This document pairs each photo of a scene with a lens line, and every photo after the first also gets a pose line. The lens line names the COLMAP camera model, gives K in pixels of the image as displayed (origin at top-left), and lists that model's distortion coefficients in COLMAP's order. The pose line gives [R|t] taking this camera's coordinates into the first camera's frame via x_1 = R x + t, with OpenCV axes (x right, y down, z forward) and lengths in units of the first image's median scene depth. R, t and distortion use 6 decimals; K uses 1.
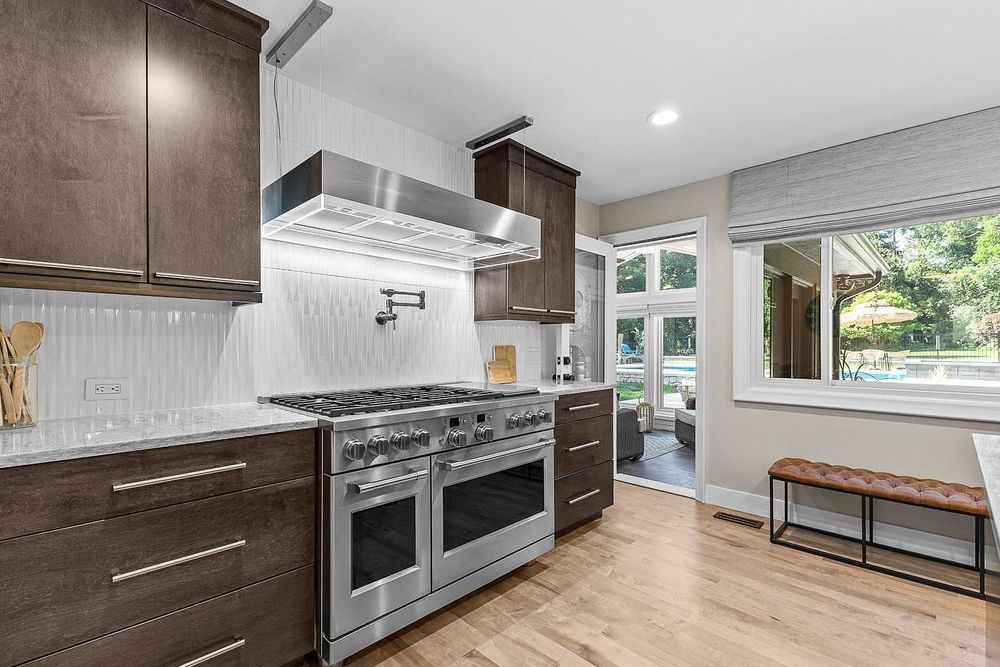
lens RADIAL K [[453.7, 0, 499.9], [0, 453.7, 347.0], [0, 0, 1]] dist [0.009074, 0.000374]
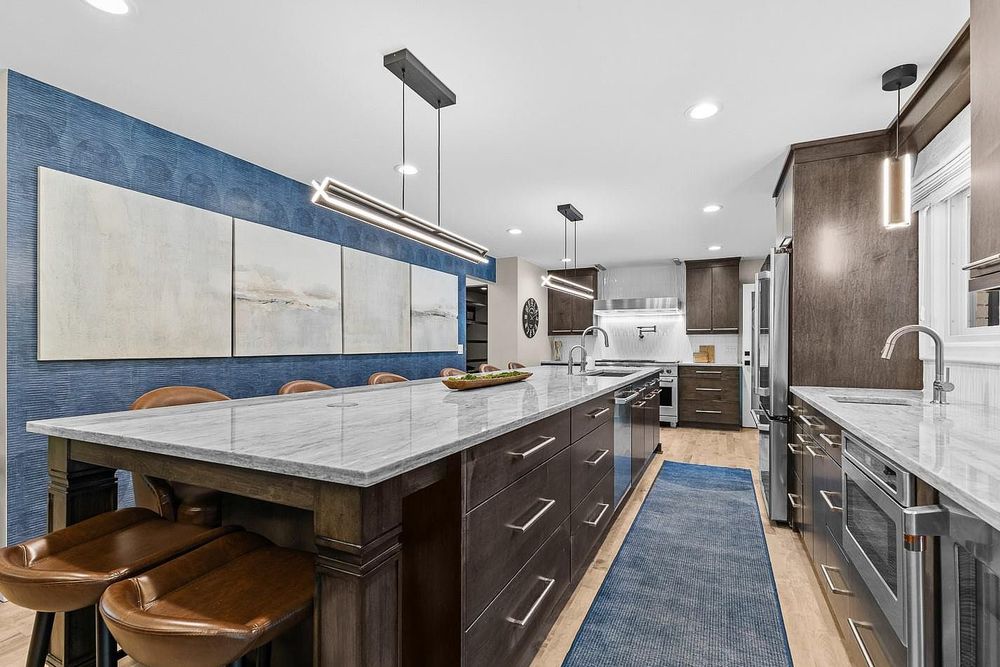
lens RADIAL K [[453.7, 0, 499.9], [0, 453.7, 347.0], [0, 0, 1]] dist [0.009074, 0.000374]
pose [[0.320288, -0.000899, -0.947320, 2.135317], [-0.005400, 0.999982, -0.002775, 0.018948], [0.947305, 0.006004, 0.320278, -0.769753]]
